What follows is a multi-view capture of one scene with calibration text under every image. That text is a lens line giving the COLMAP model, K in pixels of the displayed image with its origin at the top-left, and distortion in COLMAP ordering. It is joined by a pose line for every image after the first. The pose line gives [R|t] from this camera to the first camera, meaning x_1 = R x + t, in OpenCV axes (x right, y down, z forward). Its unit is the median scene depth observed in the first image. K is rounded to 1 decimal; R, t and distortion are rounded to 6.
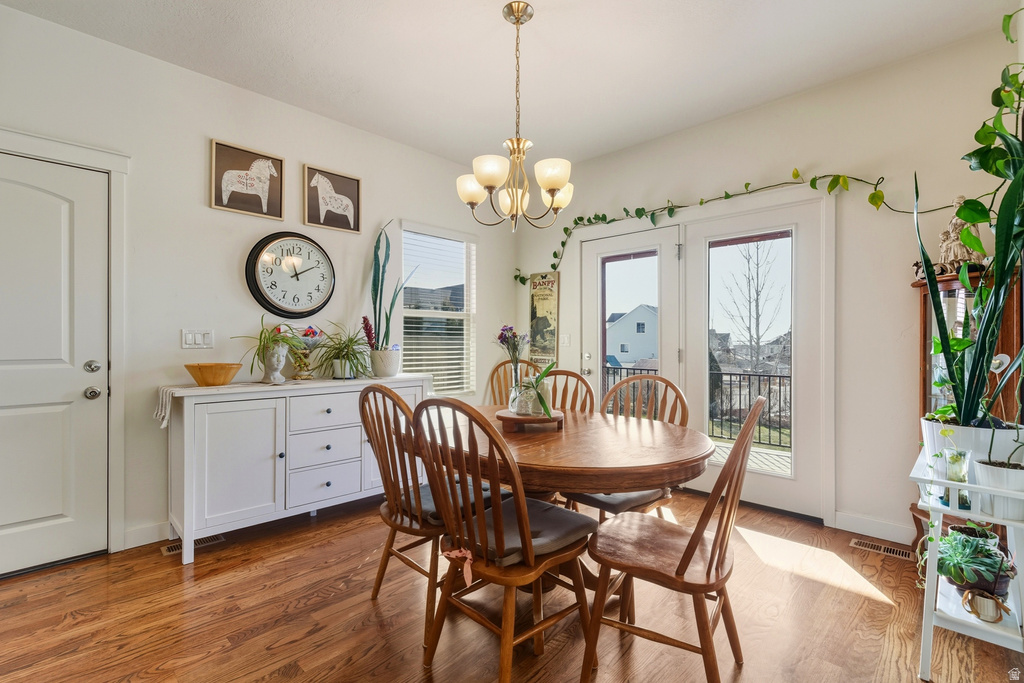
lens RADIAL K [[469.7, 0, 512.0], [0, 469.7, 341.5], [0, 0, 1]] dist [-0.001664, 0.000457]
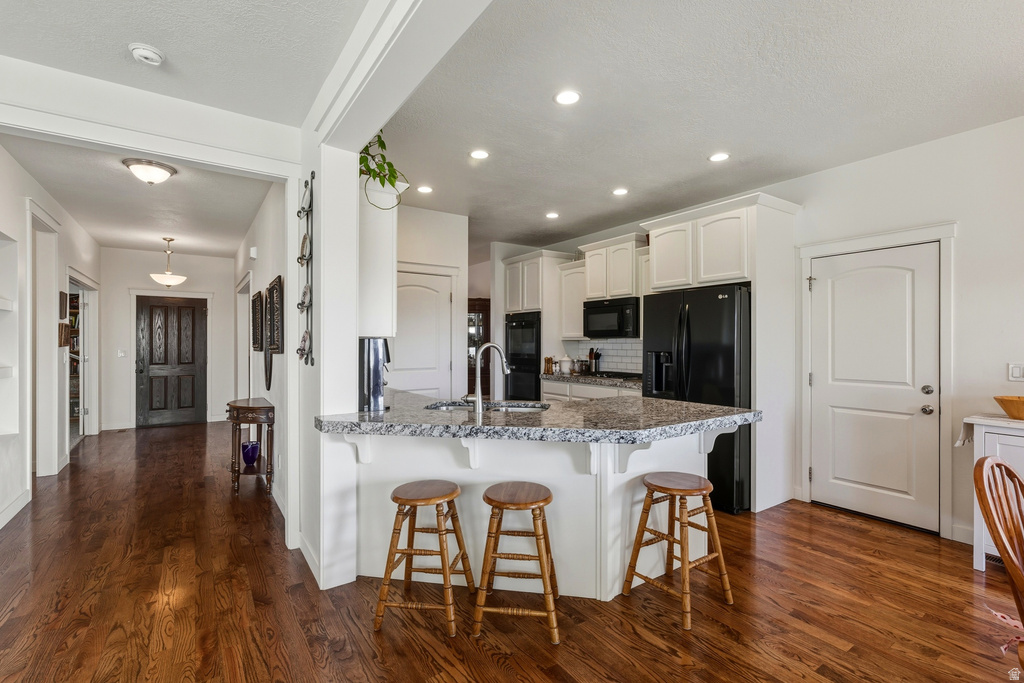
lens RADIAL K [[464.6, 0, 512.0], [0, 464.6, 341.5], [0, 0, 1]] dist [-0.002471, 0.000387]
pose [[-0.192506, -0.000713, -0.981296, 0.534521], [-0.004228, 0.999991, 0.000102, -0.067712], [0.981287, 0.004168, -0.192507, 0.080795]]
